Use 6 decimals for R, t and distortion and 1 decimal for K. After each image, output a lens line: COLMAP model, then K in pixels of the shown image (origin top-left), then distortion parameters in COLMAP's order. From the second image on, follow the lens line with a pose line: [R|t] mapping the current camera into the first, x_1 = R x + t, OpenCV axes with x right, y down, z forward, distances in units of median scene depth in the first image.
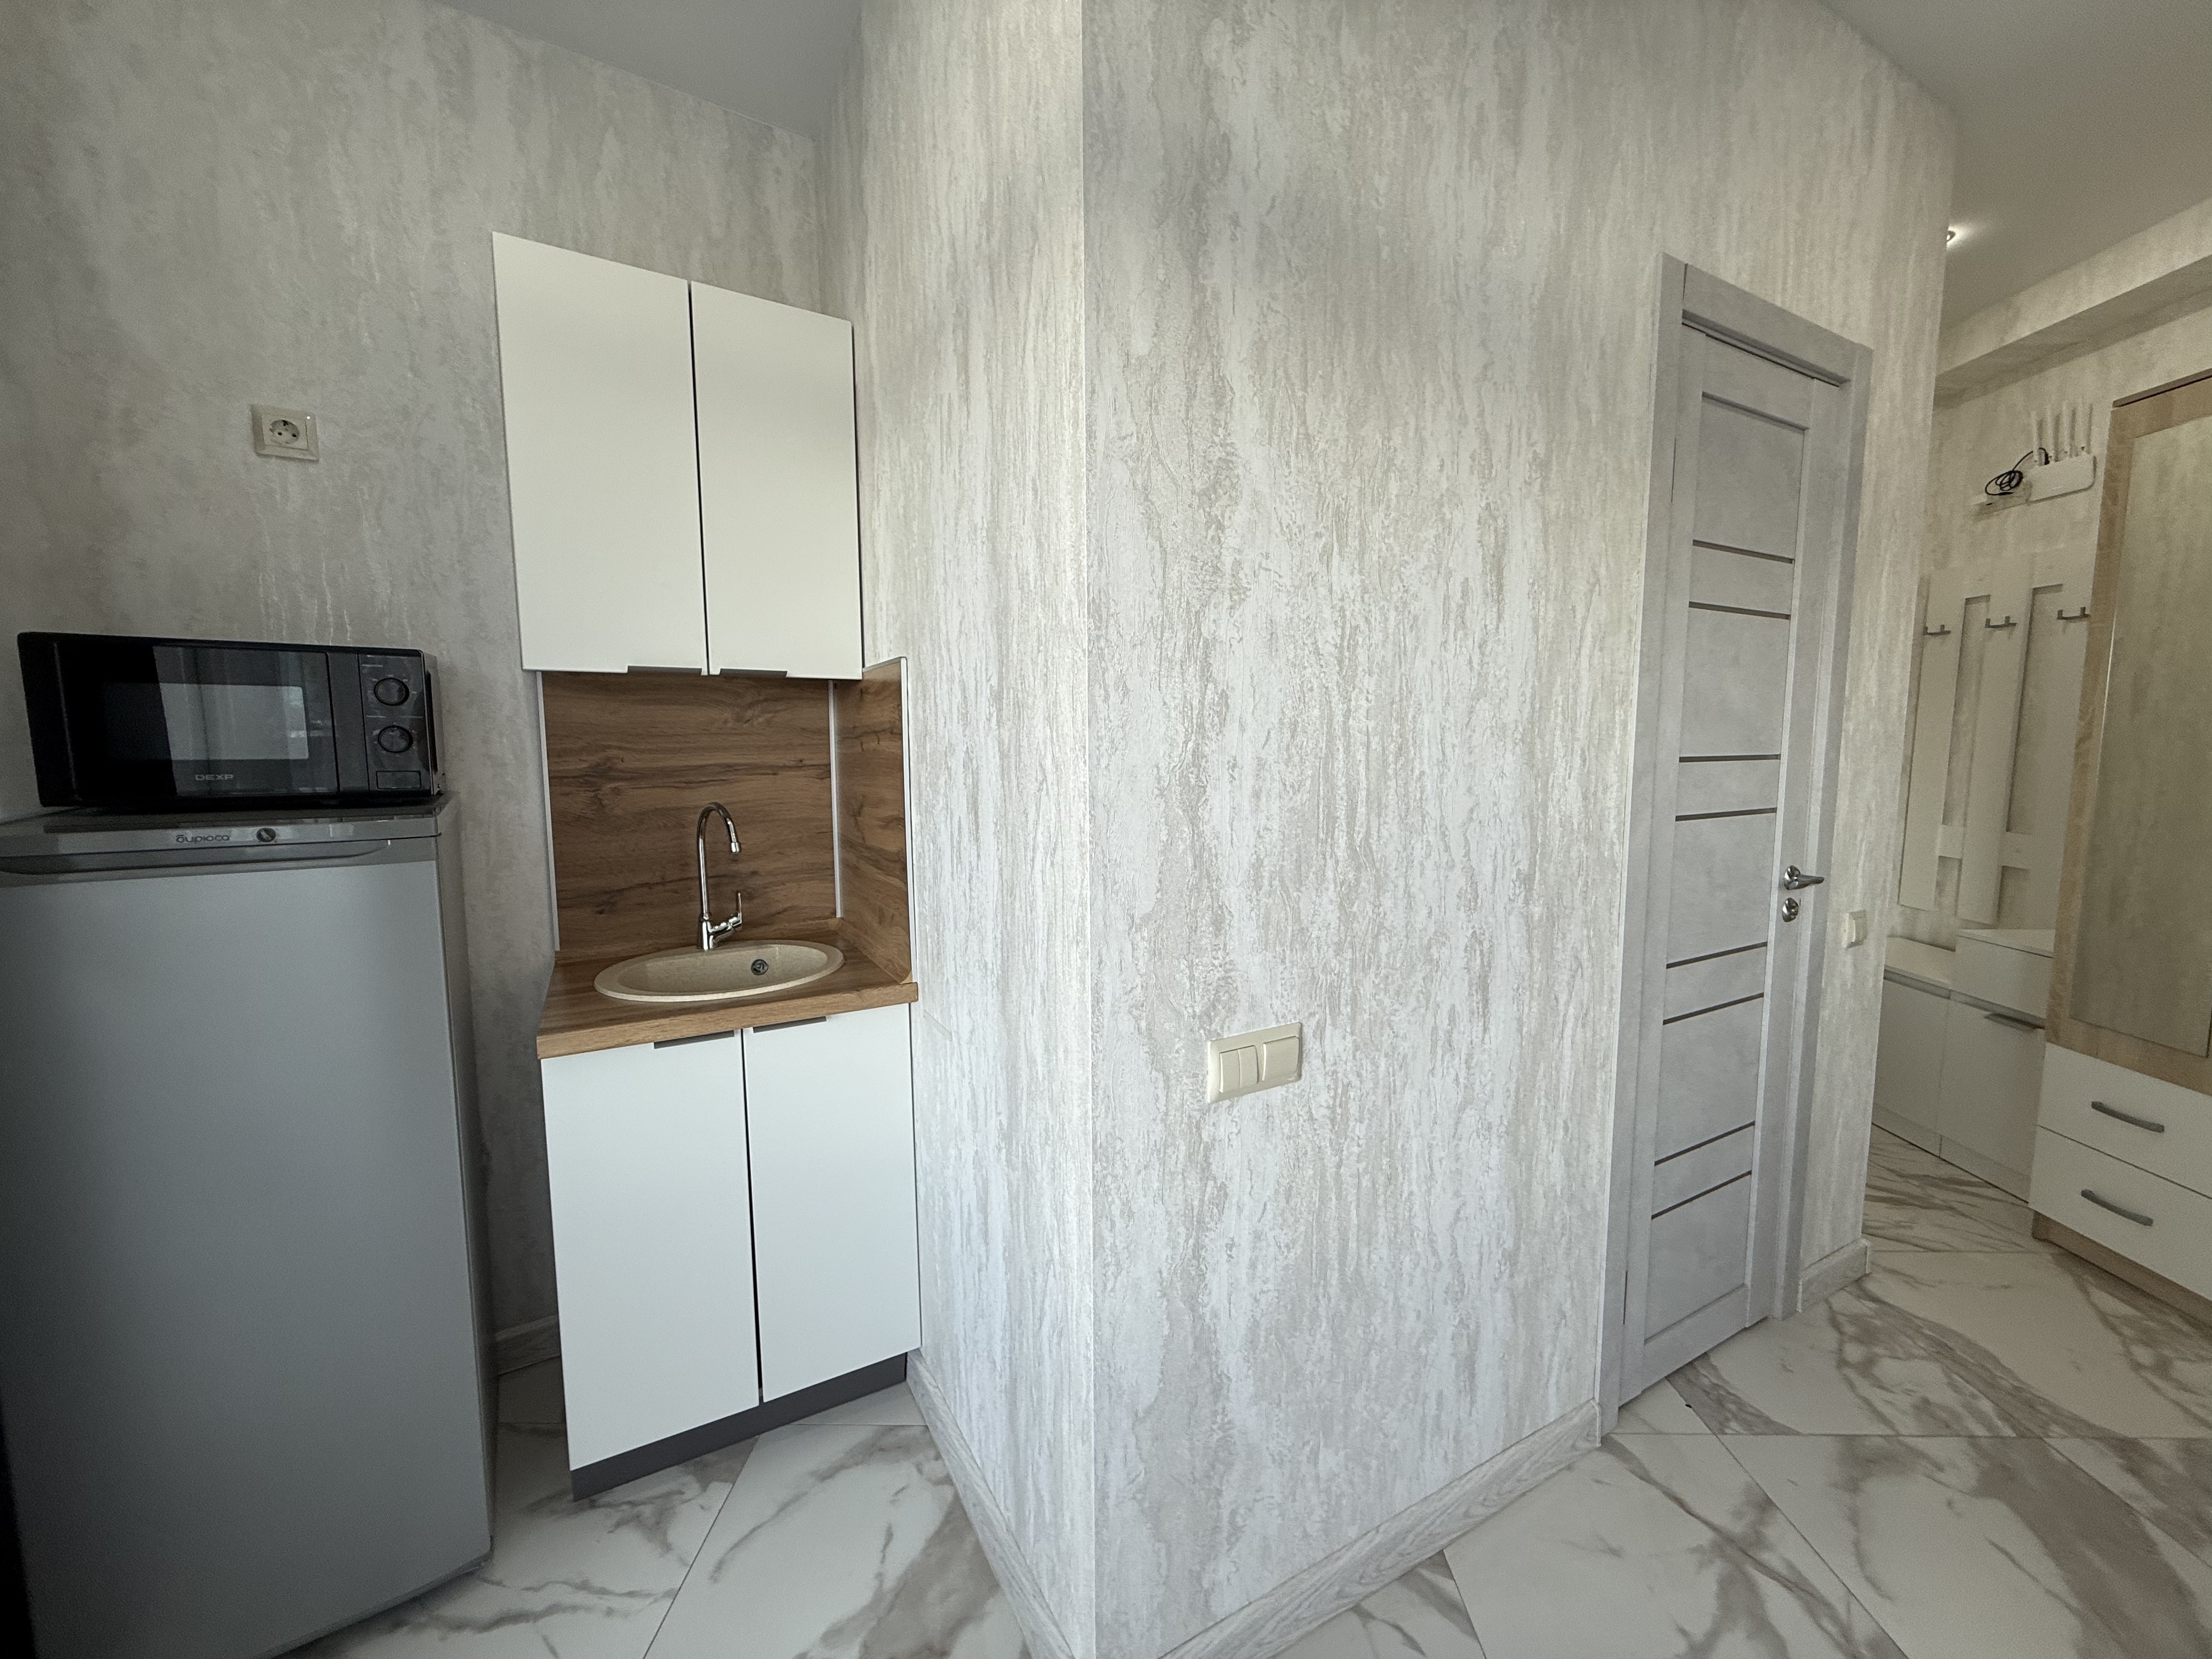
lens RADIAL K [[884.6, 0, 1103.1], [0, 884.6, 827.9], [0, 0, 1]] dist [0.000981, 0.000558]
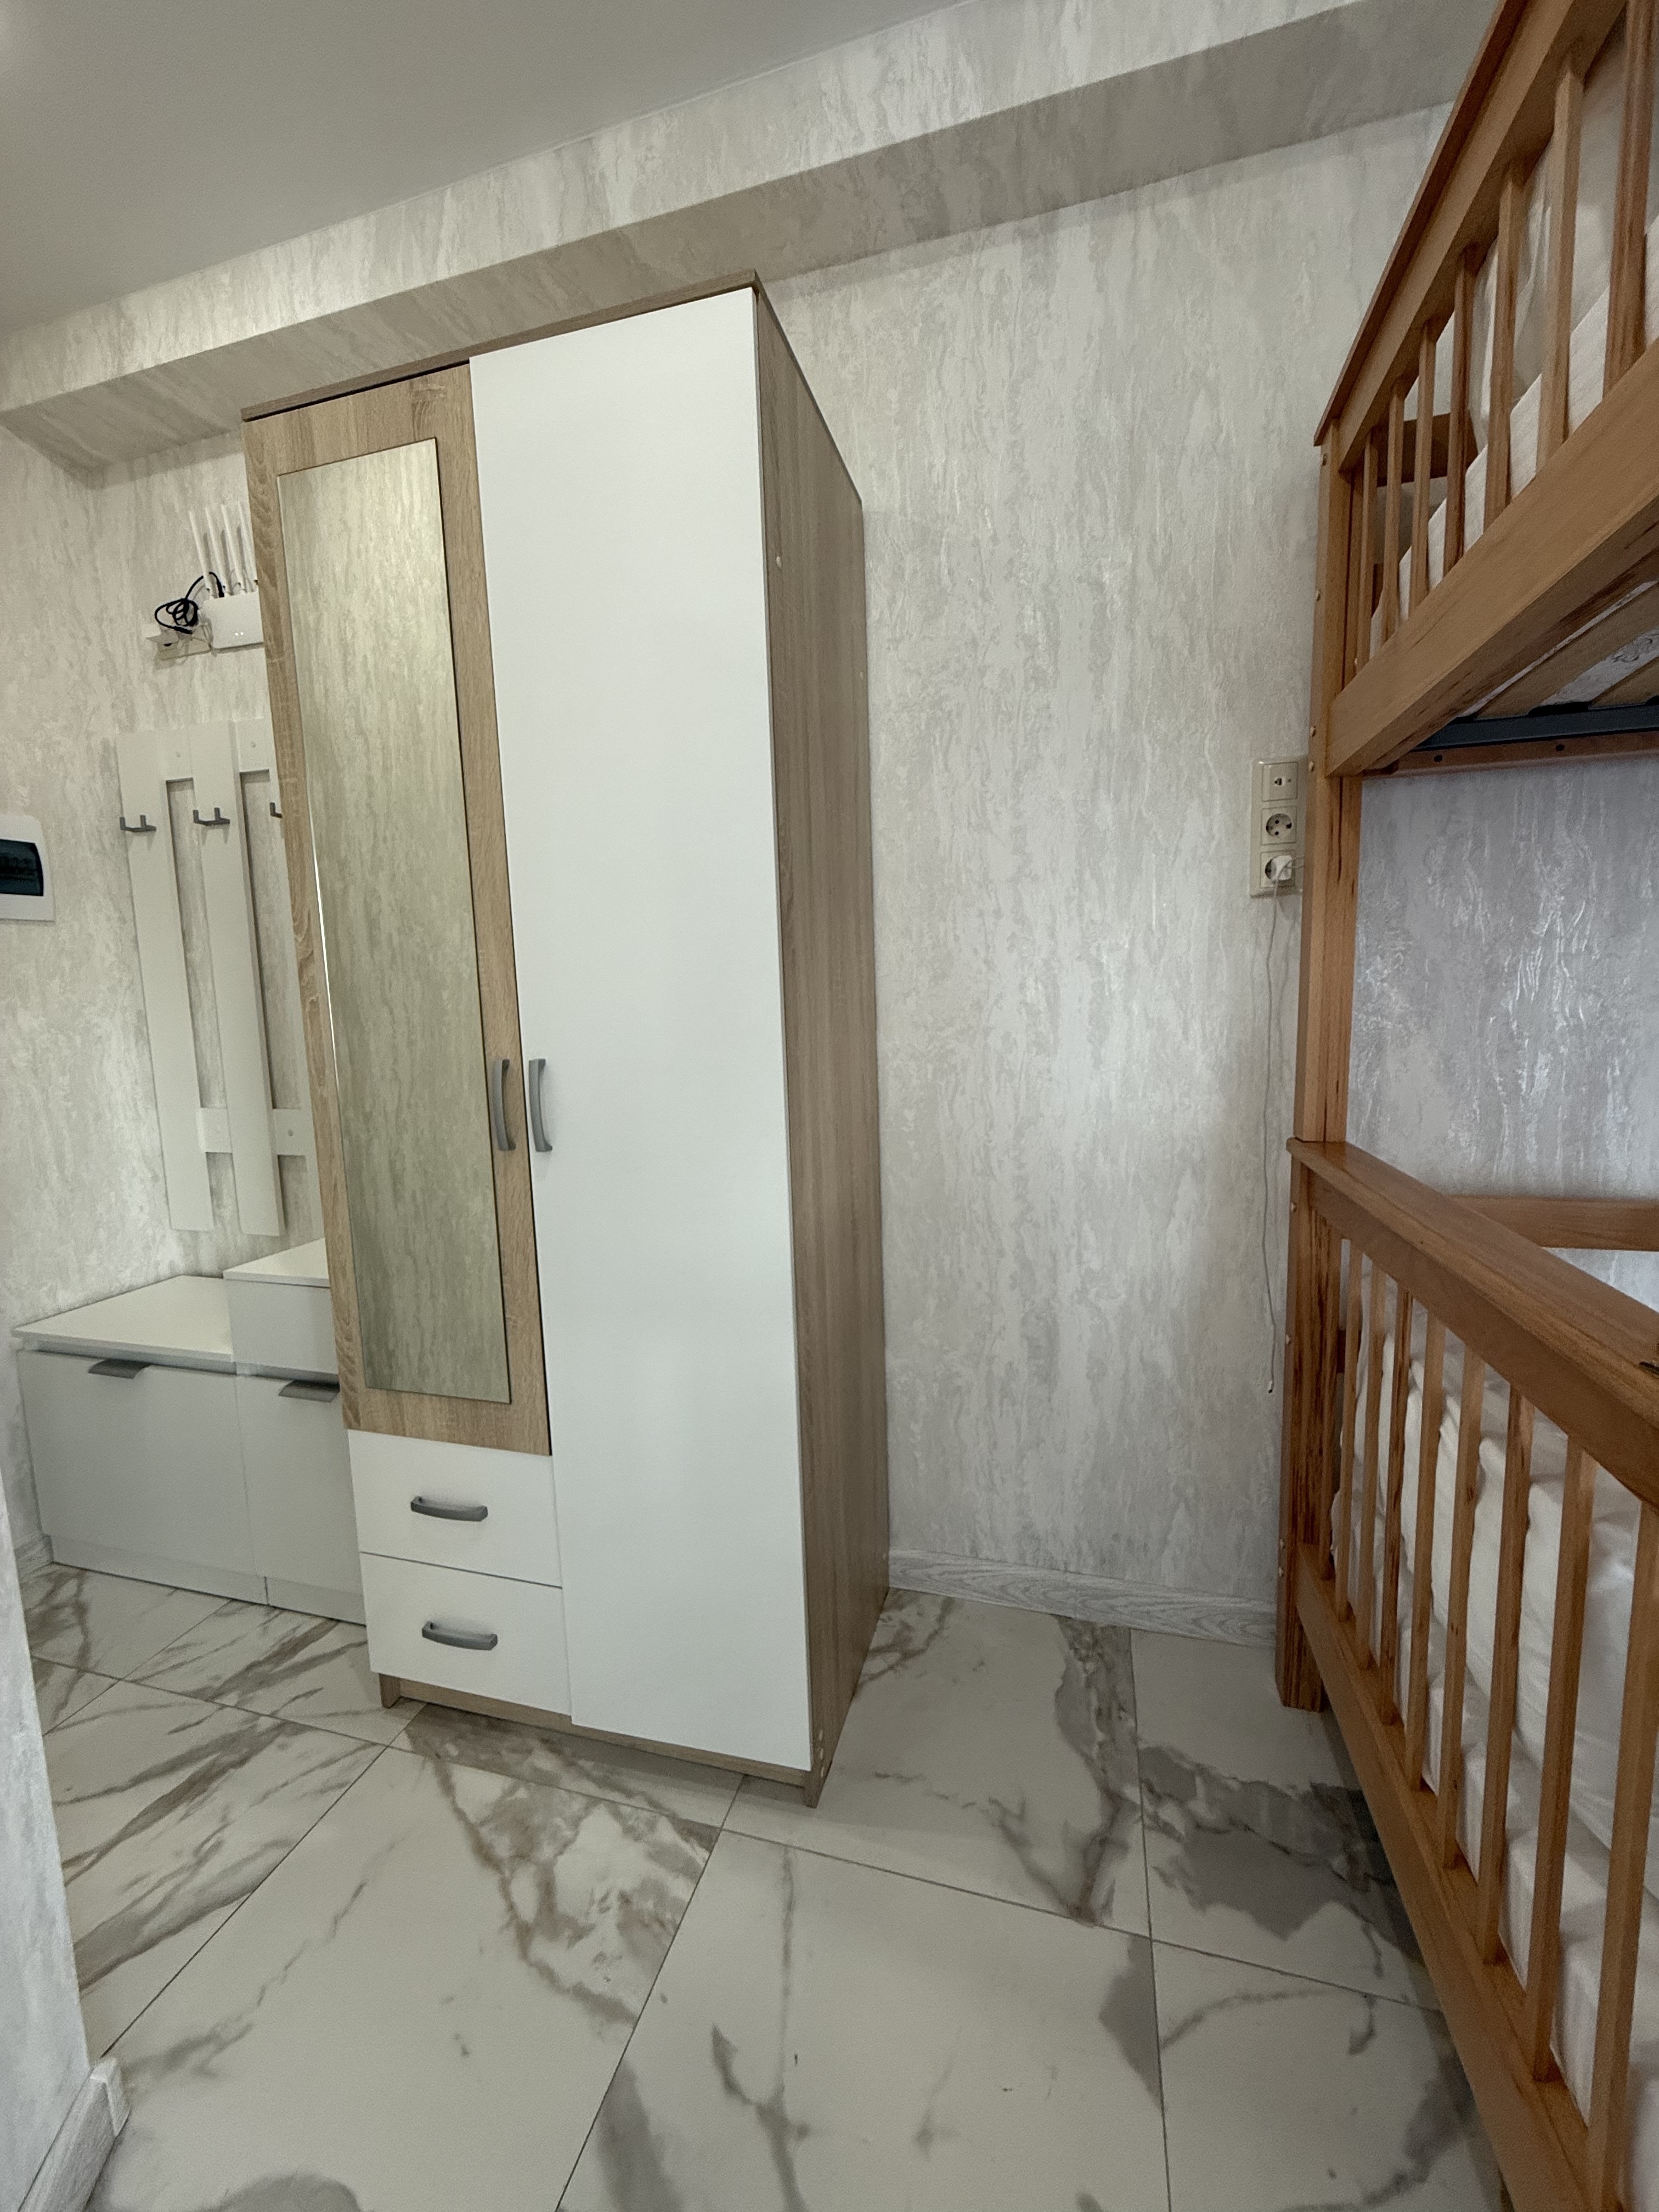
lens RADIAL K [[876.4, 0, 828.9], [0, 876.4, 1101.6], [0, 0, 1]] dist [-0.001499, 0.000169]
pose [[0.258775, -0.119166, 0.958559, 0.451134], [0.126400, 0.988005, 0.088703, -0.008021], [-0.957632, 0.098208, 0.270733, 0.367512]]
